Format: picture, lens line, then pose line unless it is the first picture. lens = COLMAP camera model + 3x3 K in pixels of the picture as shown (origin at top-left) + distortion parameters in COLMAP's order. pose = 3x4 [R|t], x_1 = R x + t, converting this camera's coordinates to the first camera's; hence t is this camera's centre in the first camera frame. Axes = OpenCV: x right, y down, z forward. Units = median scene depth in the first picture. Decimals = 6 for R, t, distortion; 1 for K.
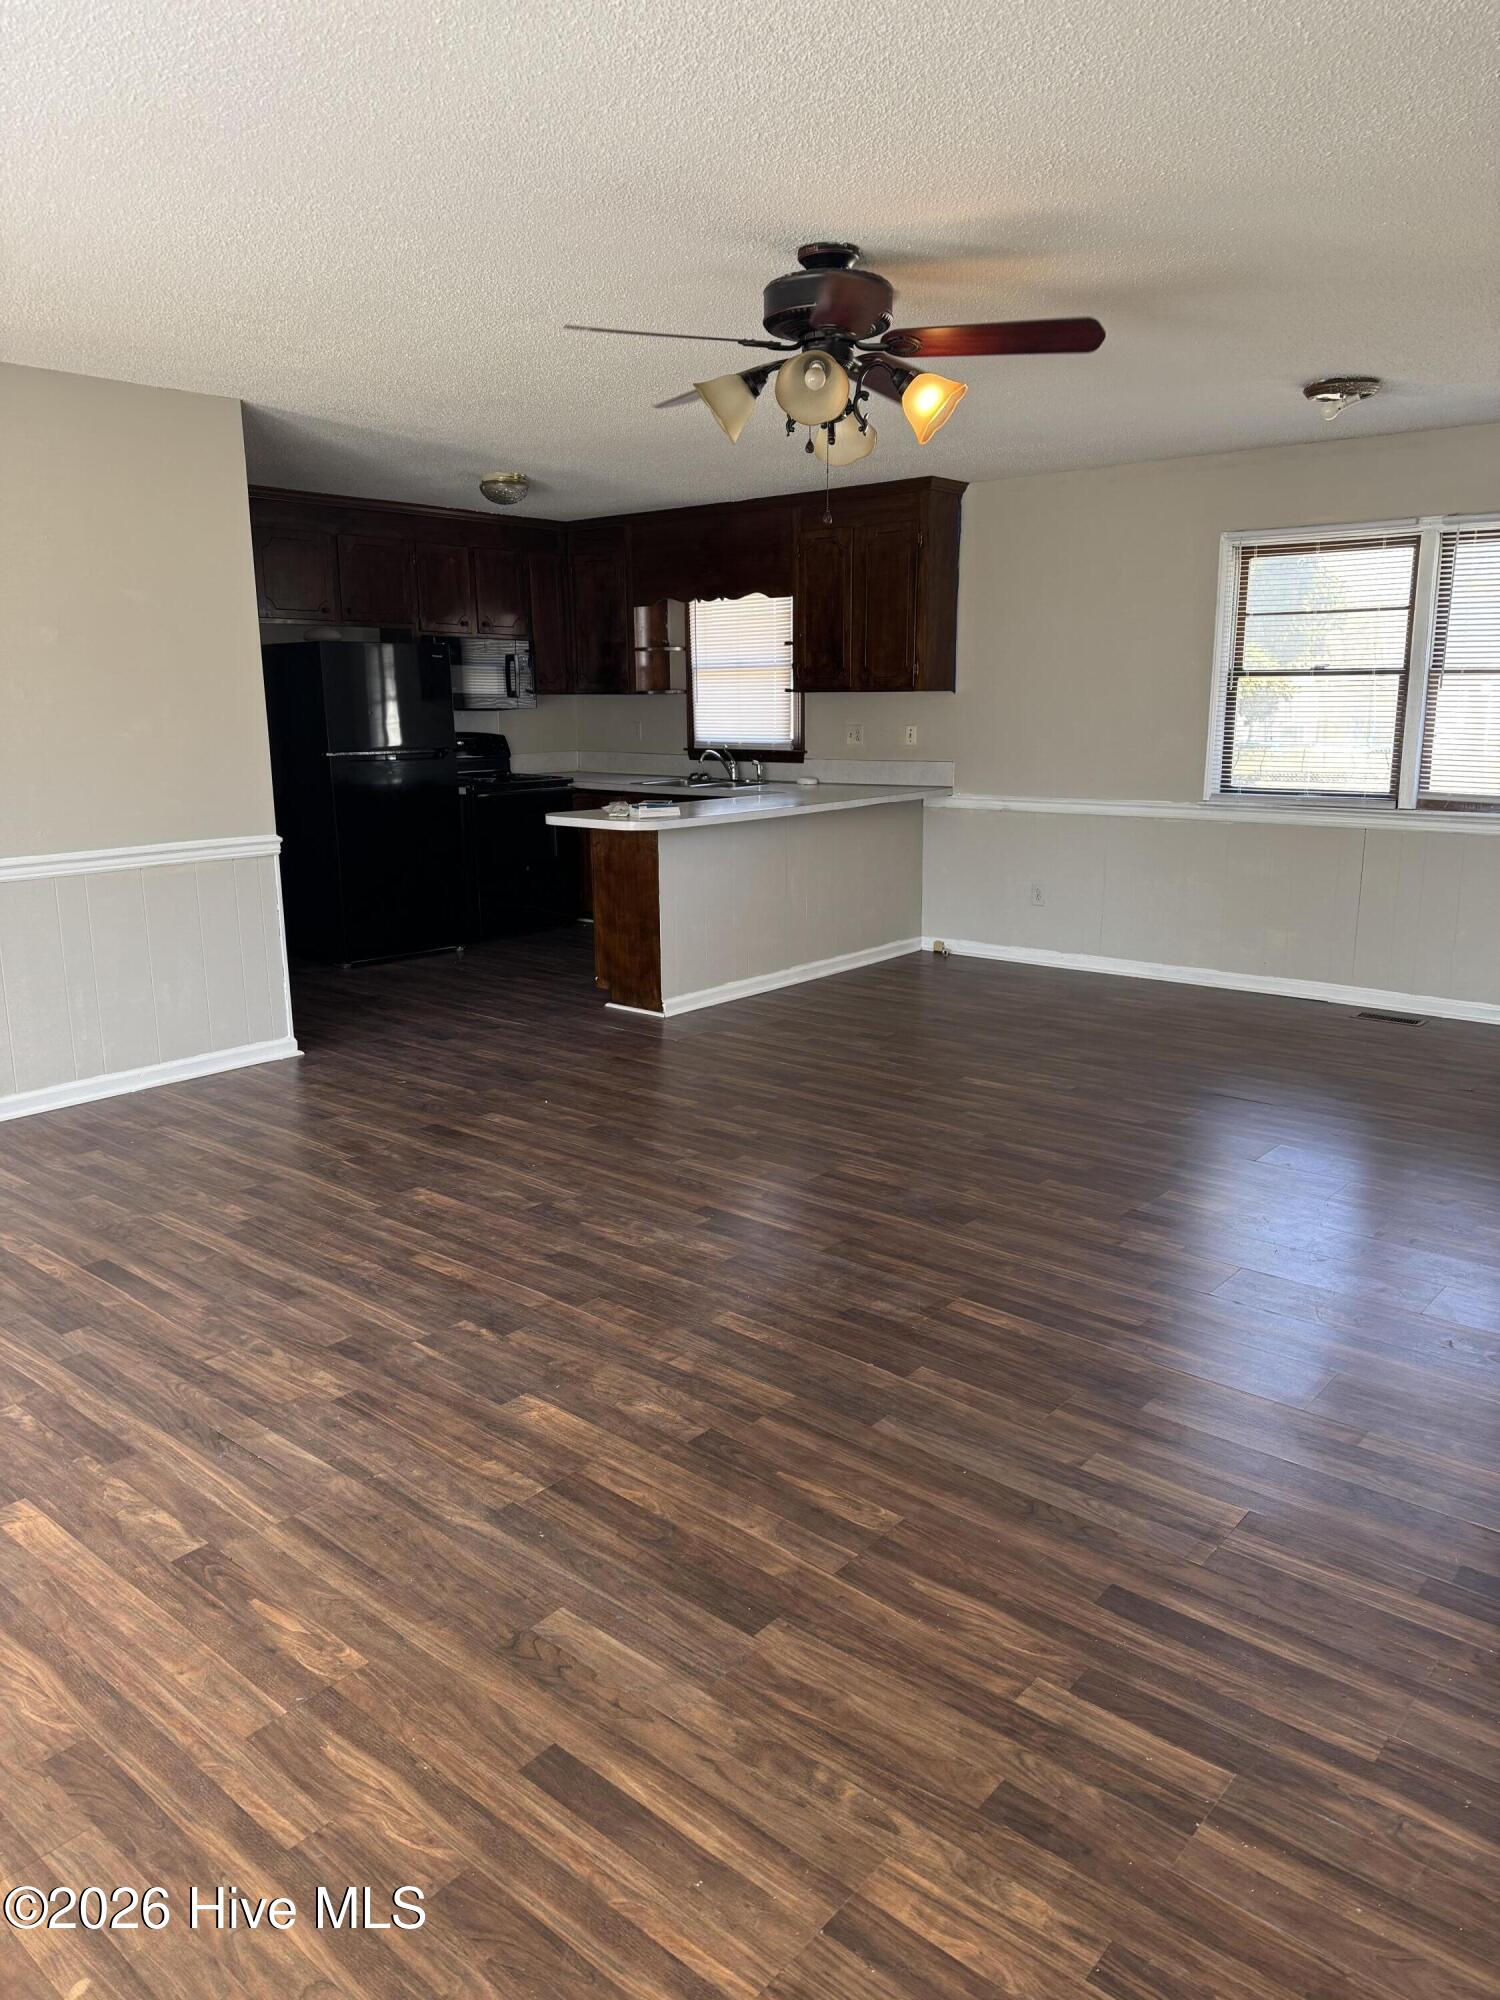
lens RADIAL K [[1361.4, 0, 800.0], [0, 1361.4, 968.2], [0, 0, 1]] dist [0.040376, -0.041213]
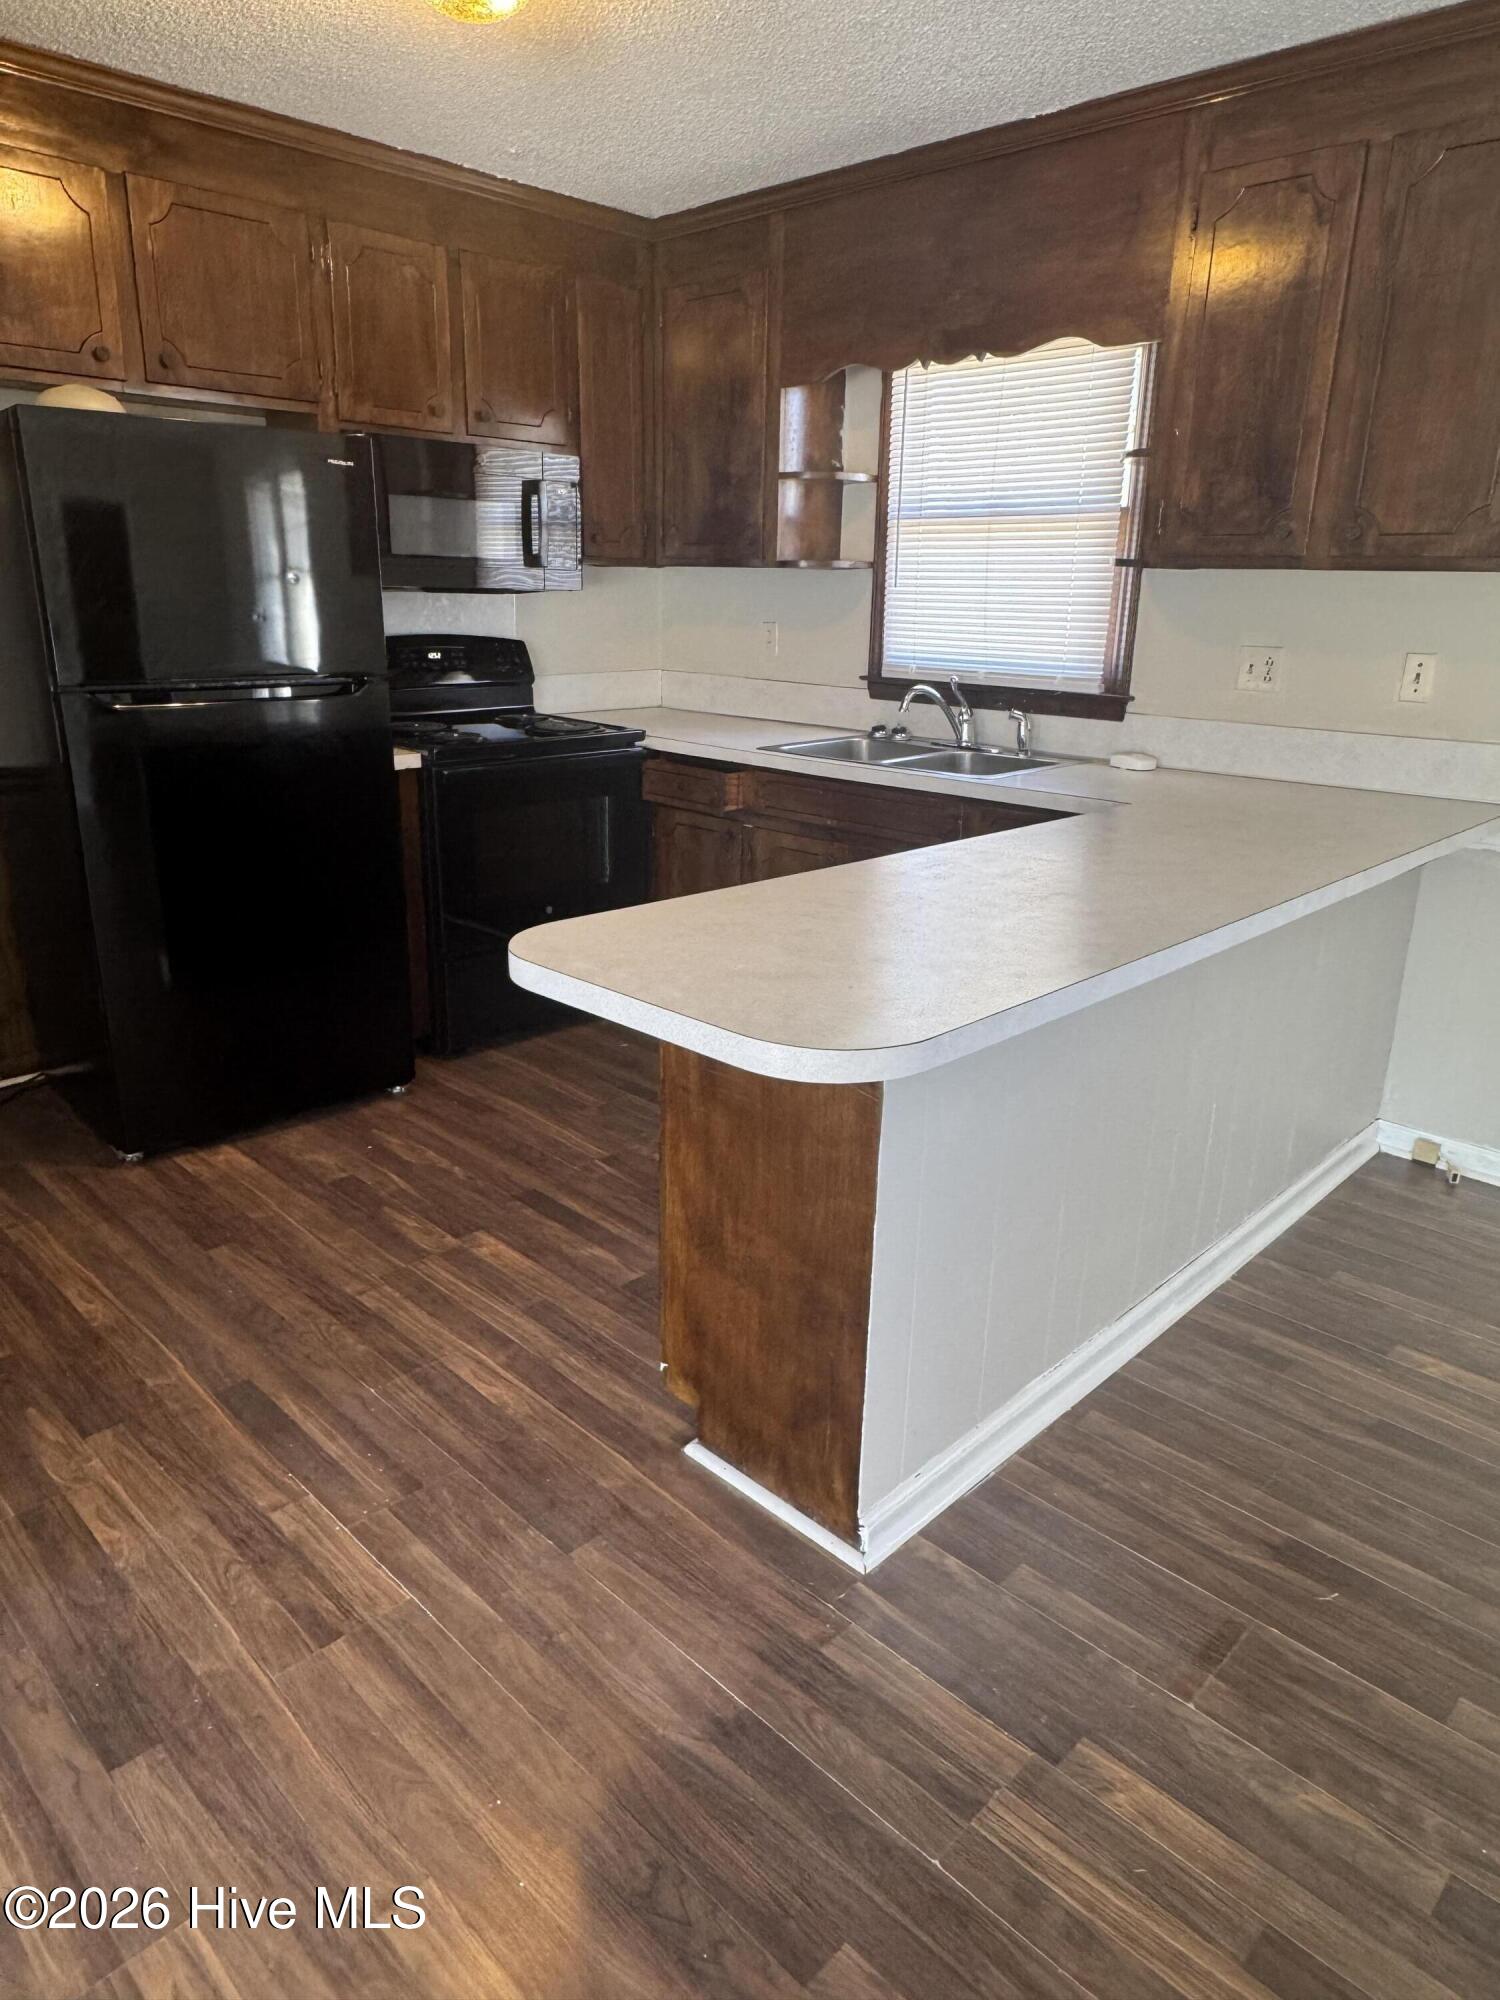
lens RADIAL K [[1291.3, 0, 767.5], [0, 1291.3, 1003.1], [0, 0, 1]] dist [-0.010509, 0.003009]
pose [[0.994931, 0.051457, -0.086394, -0.074029], [-0.040959, 0.992029, 0.119165, -0.097235], [0.091837, -0.115022, 0.989109, 0.508130]]
